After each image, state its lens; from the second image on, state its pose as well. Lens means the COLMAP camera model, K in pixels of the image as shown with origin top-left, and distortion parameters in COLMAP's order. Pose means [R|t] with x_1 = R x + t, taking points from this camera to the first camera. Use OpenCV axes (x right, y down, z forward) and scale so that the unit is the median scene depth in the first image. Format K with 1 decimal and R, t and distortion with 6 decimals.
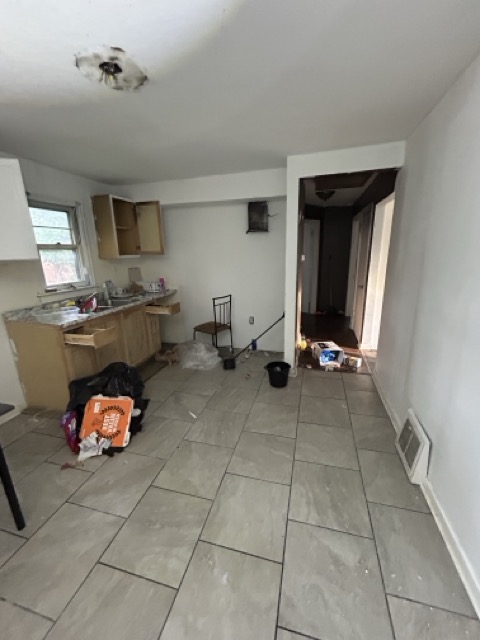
lens RADIAL K [[261.4, 0, 241.0], [0, 261.4, 320.6], [0, 0, 1]] dist [0.003021, -0.000109]
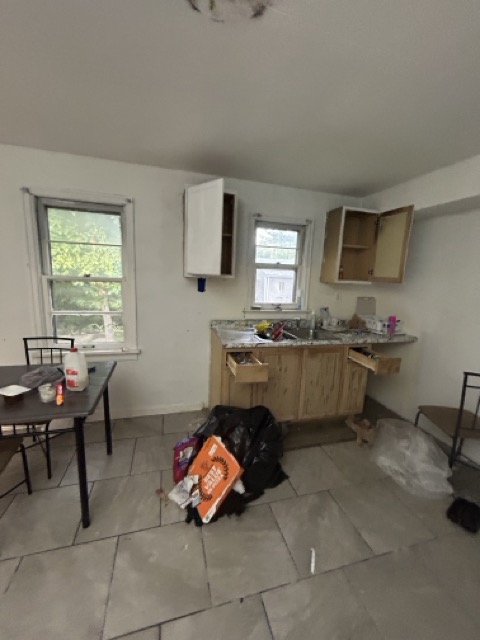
lens RADIAL K [[261.4, 0, 245.5], [0, 261.4, 319.5], [0, 0, 1]] dist [0.003021, -0.000109]
pose [[0.519499, 0.193584, -0.832254, 0.088718], [-0.278431, 0.959190, 0.049311, -0.100845], [0.807835, 0.206109, 0.552197, 0.383718]]
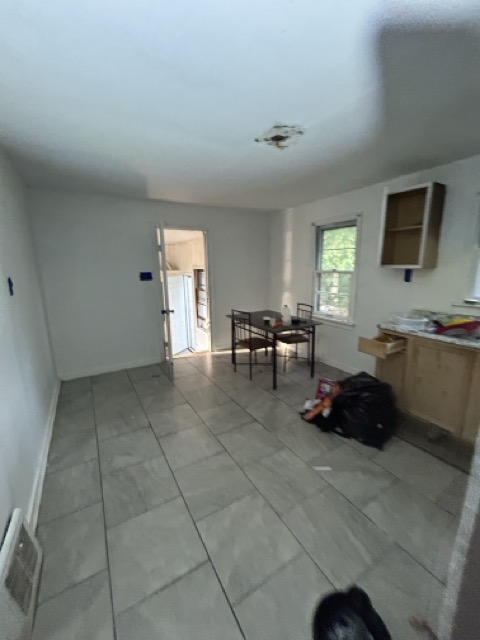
lens RADIAL K [[261.4, 0, 235.6], [0, 261.4, 319.0], [0, 0, 1]] dist [0.003021, -0.000109]
pose [[-0.702934, 0.172802, -0.689944, 0.374611], [-0.160994, 0.906205, 0.390991, -0.251272], [0.692795, 0.385918, -0.609182, 0.920715]]
